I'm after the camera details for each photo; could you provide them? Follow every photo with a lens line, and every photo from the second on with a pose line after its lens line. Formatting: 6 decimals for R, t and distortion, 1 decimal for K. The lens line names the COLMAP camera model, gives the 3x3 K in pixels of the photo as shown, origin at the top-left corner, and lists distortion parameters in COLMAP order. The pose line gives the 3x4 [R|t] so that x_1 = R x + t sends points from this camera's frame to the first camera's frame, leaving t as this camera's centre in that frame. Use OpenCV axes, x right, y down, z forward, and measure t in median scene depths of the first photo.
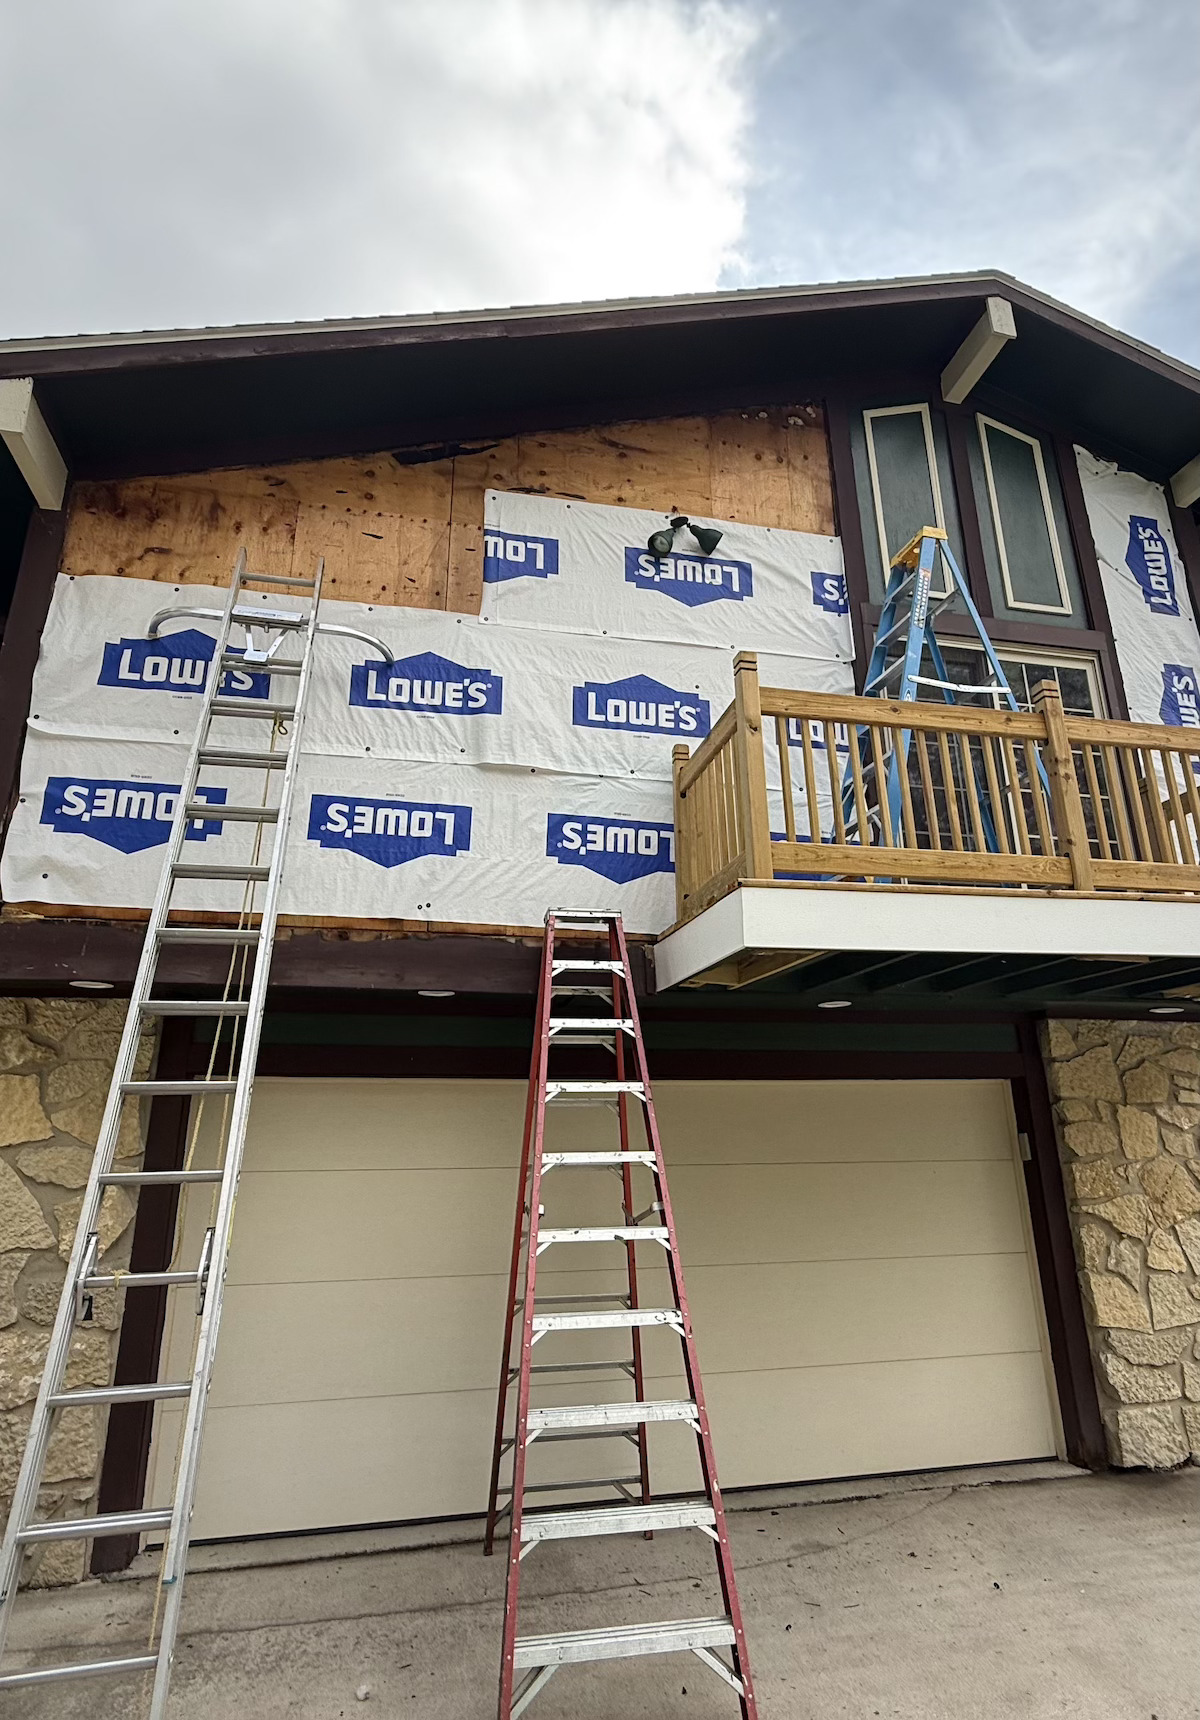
lens RADIAL K [[946.6, 0, 600.8], [0, 946.6, 852.2], [0, 0, 1]] dist [-0.000387, -0.000174]
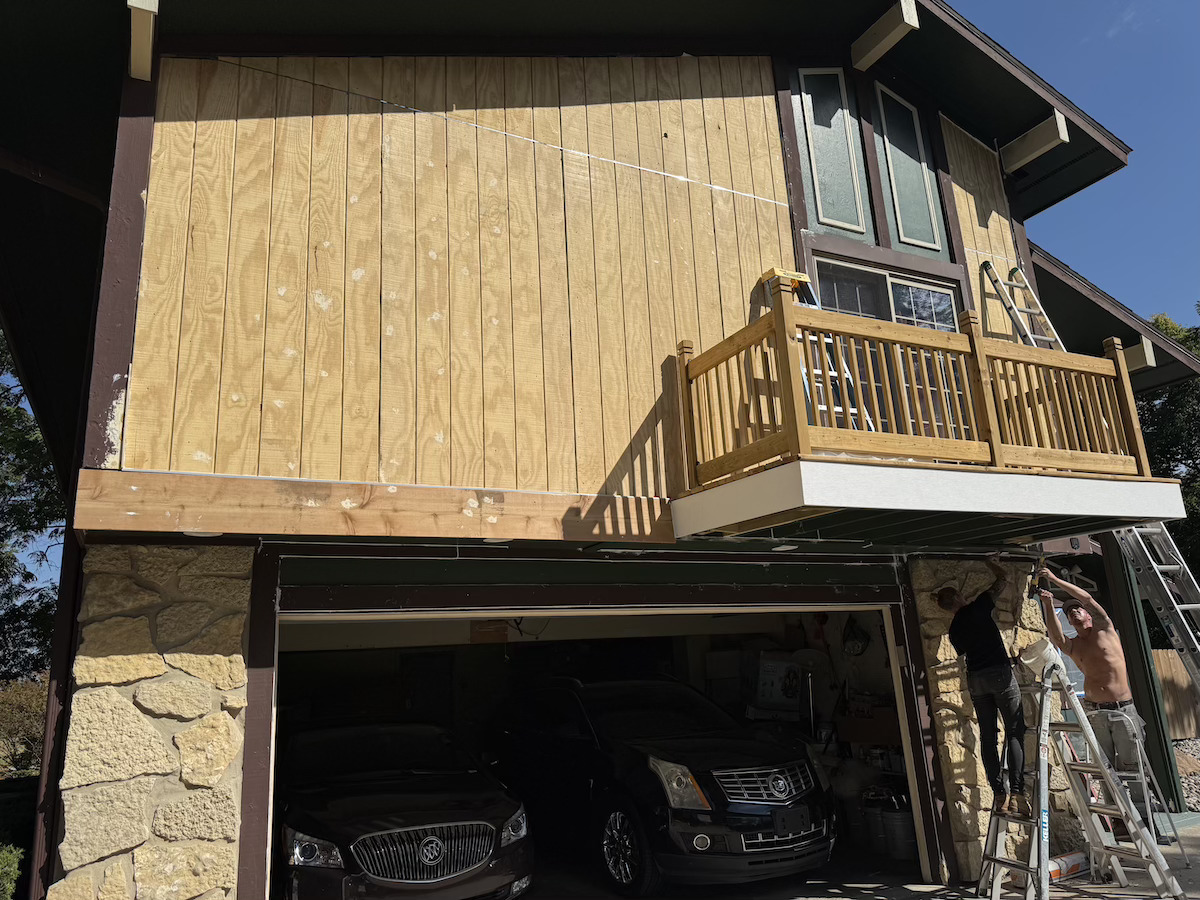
lens RADIAL K [[870.3, 0, 597.0], [0, 870.3, 447.7], [0, 0, 1]] dist [0.032195, -0.045917]
pose [[0.968410, 0.026424, 0.247960, -0.341427], [-0.037694, 0.998455, 0.040815, -0.016309], [-0.246499, -0.048872, 0.967910, -0.080459]]
